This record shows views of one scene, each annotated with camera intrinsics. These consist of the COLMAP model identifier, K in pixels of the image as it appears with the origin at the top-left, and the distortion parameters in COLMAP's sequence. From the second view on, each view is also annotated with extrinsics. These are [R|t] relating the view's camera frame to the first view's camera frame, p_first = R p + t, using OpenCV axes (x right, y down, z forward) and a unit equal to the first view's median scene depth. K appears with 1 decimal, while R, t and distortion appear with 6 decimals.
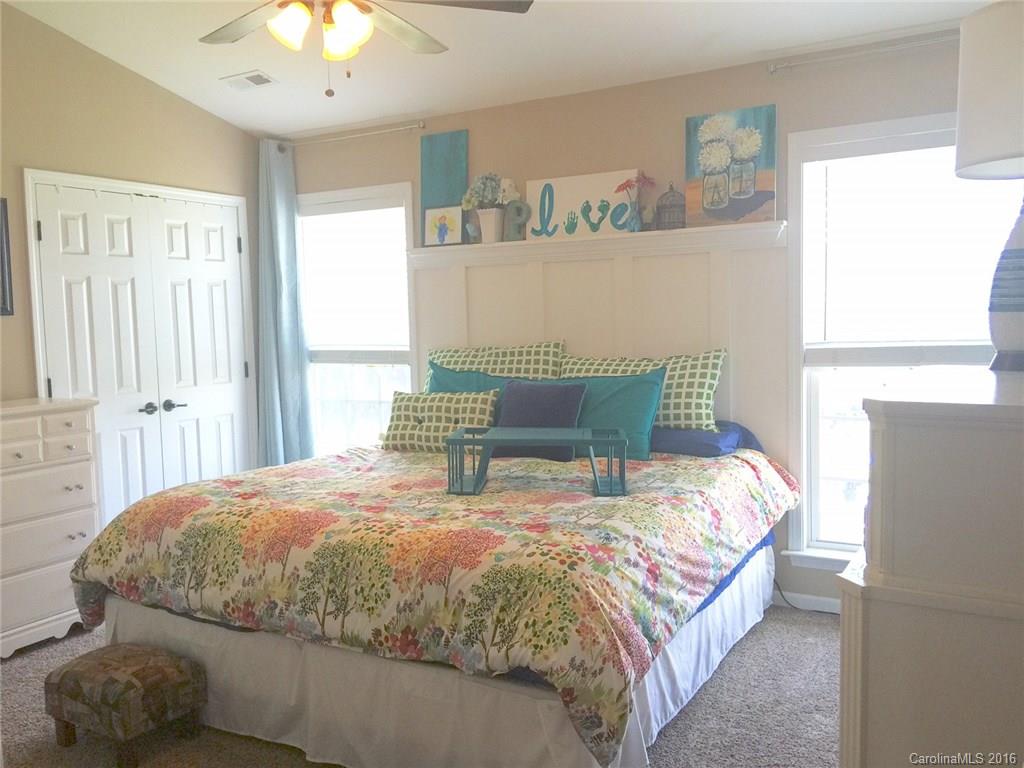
lens RADIAL K [[873.3, 0, 510.9], [0, 873.3, 385.1], [0, 0, 1]] dist [0.014829, -0.023400]
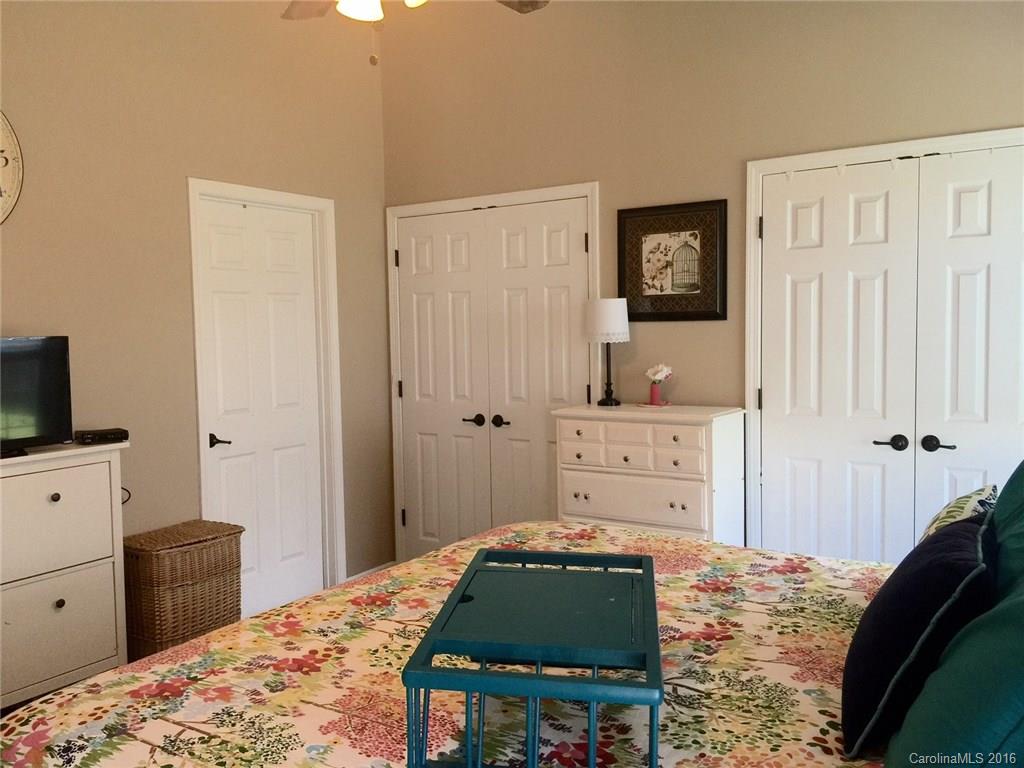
lens RADIAL K [[873.3, 0, 513.4], [0, 873.3, 381.6], [0, 0, 1]] dist [0.014829, -0.023400]
pose [[-0.066228, 0.094644, -0.993306, 0.405083], [-0.059459, 0.993348, 0.098612, -0.091776], [0.996031, 0.065591, -0.060160, 0.816727]]
